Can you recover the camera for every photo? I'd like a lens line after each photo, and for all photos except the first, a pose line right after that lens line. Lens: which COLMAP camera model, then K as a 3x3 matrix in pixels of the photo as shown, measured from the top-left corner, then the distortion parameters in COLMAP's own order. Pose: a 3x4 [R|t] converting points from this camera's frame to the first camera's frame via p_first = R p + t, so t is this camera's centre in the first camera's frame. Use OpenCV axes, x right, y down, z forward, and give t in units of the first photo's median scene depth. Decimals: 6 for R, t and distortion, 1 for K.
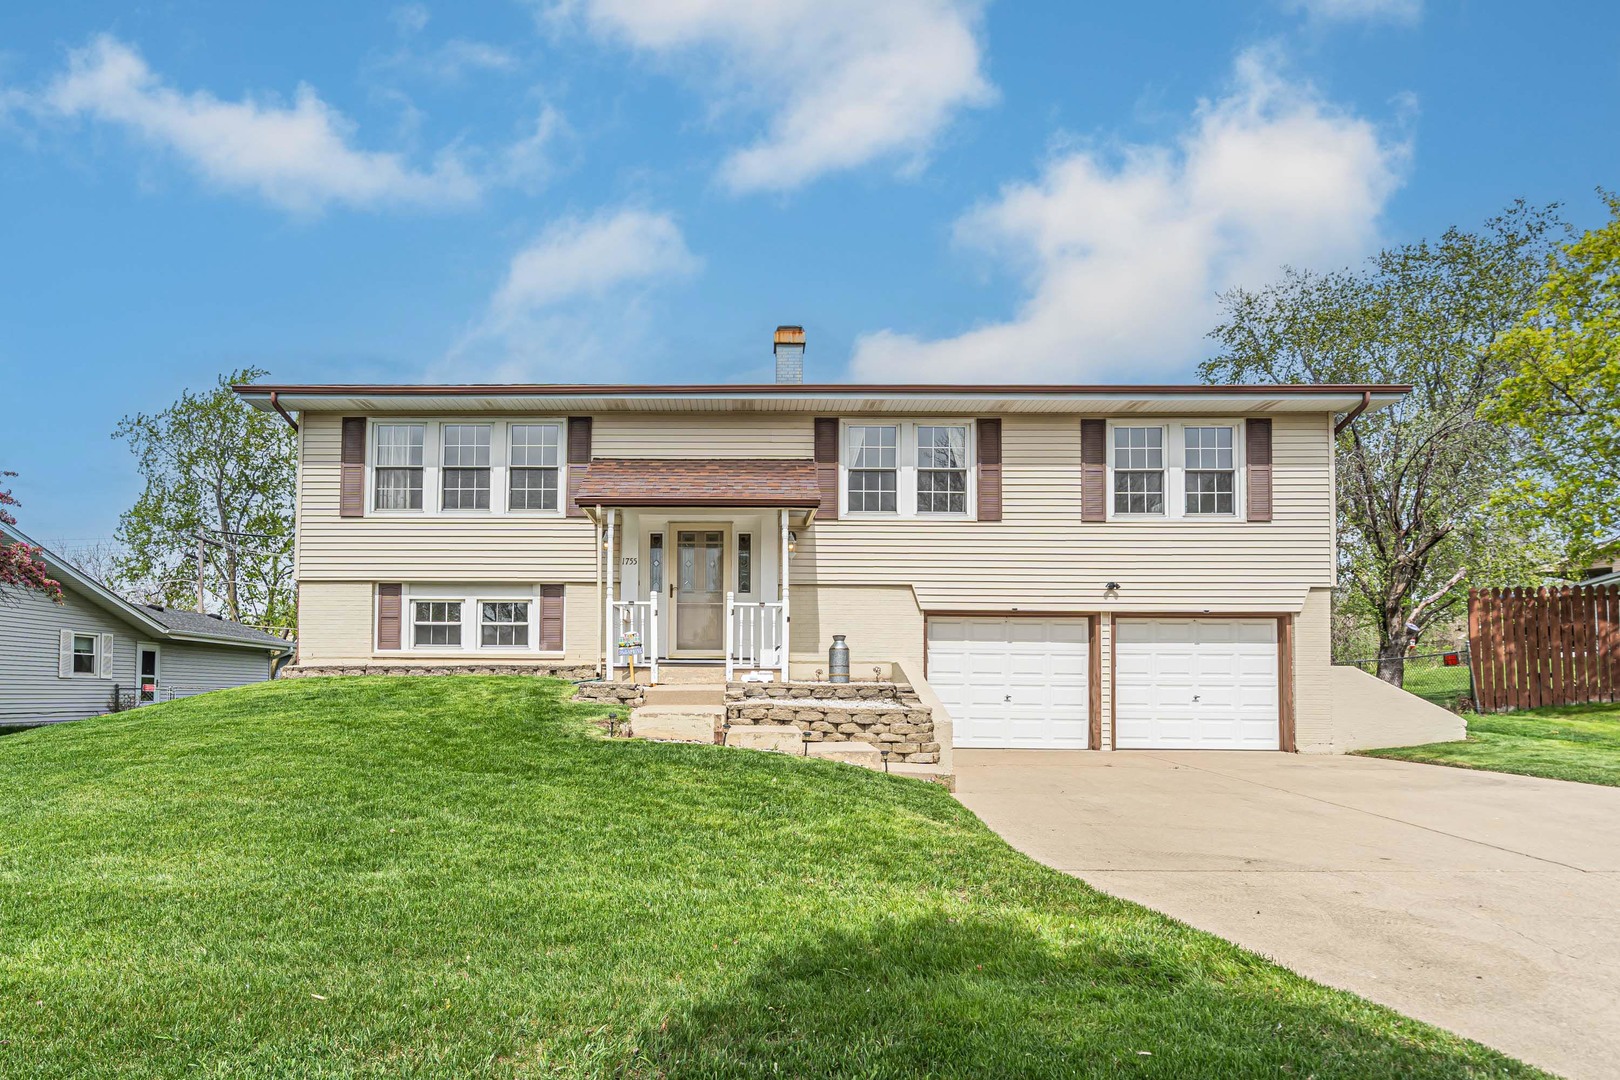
lens RADIAL K [[754.0, 0, 806.4], [0, 754.0, 540.9], [0, 0, 1]] dist [0.001155, 0.001060]
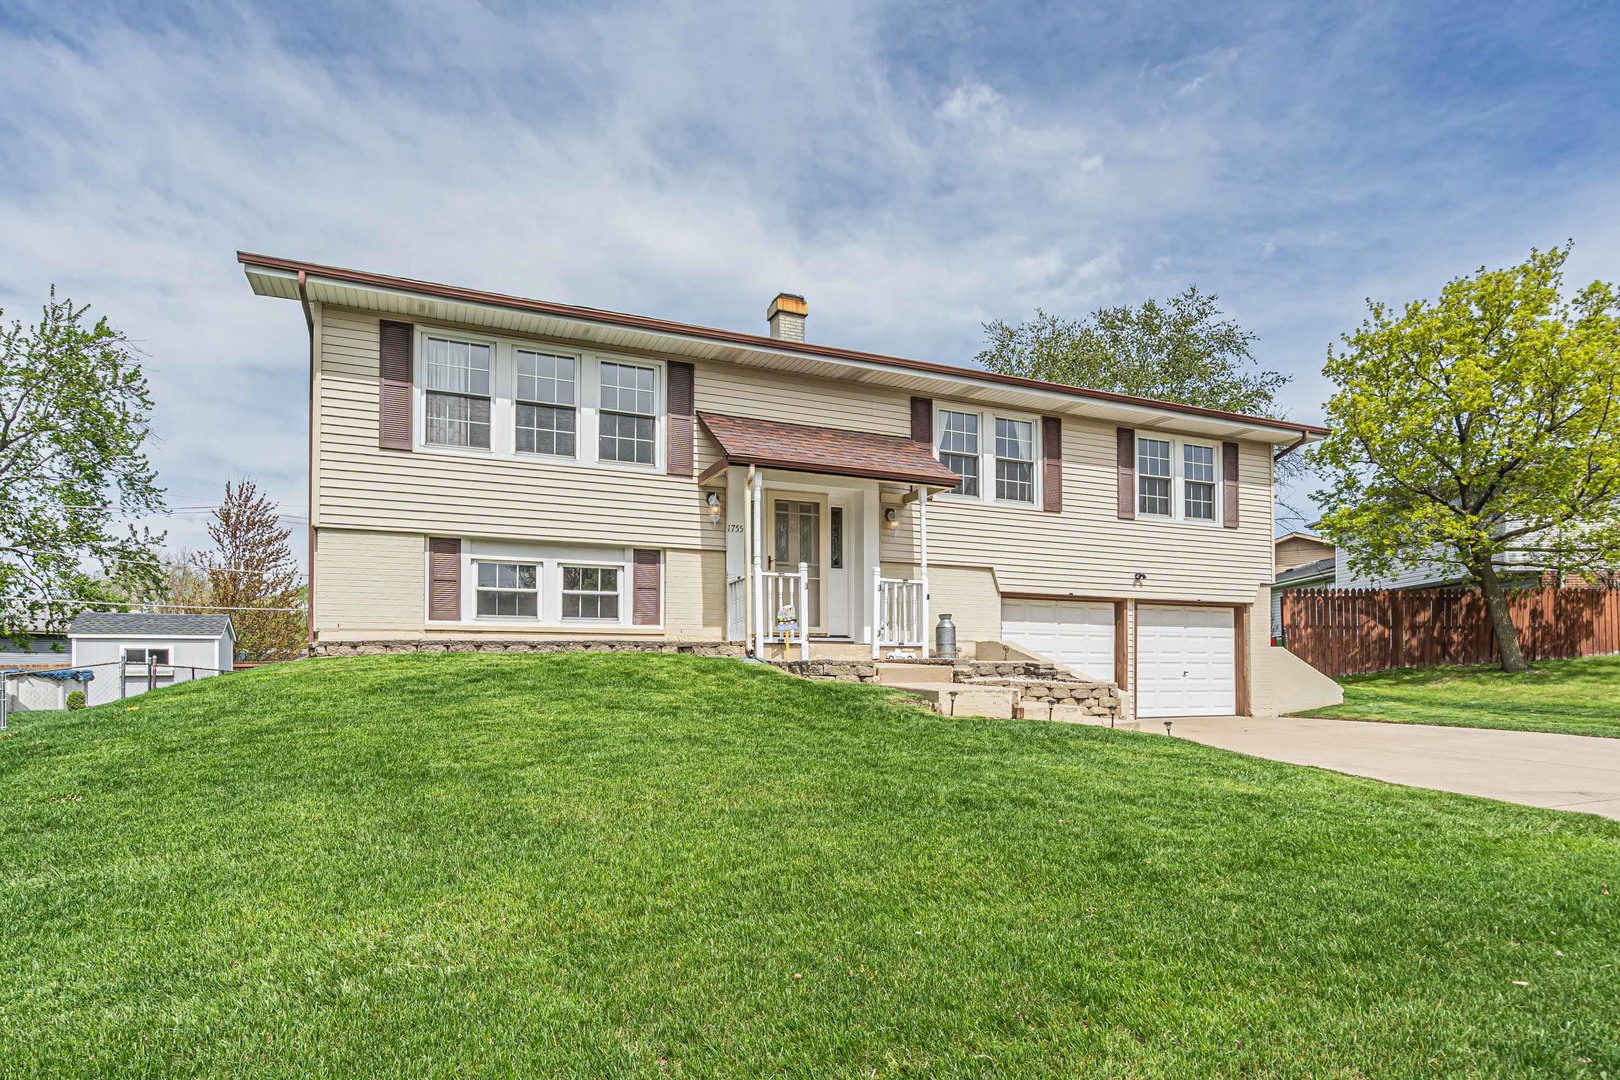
lens RADIAL K [[754.0, 0, 823.3], [0, 754.0, 532.1], [0, 0, 1]] dist [0.001155, 0.001060]
pose [[0.929870, 0.060135, 0.362941, -0.460529], [-0.064293, 0.997931, -0.000624, 0.024829], [-0.362228, -0.022754, 0.931812, 0.109868]]
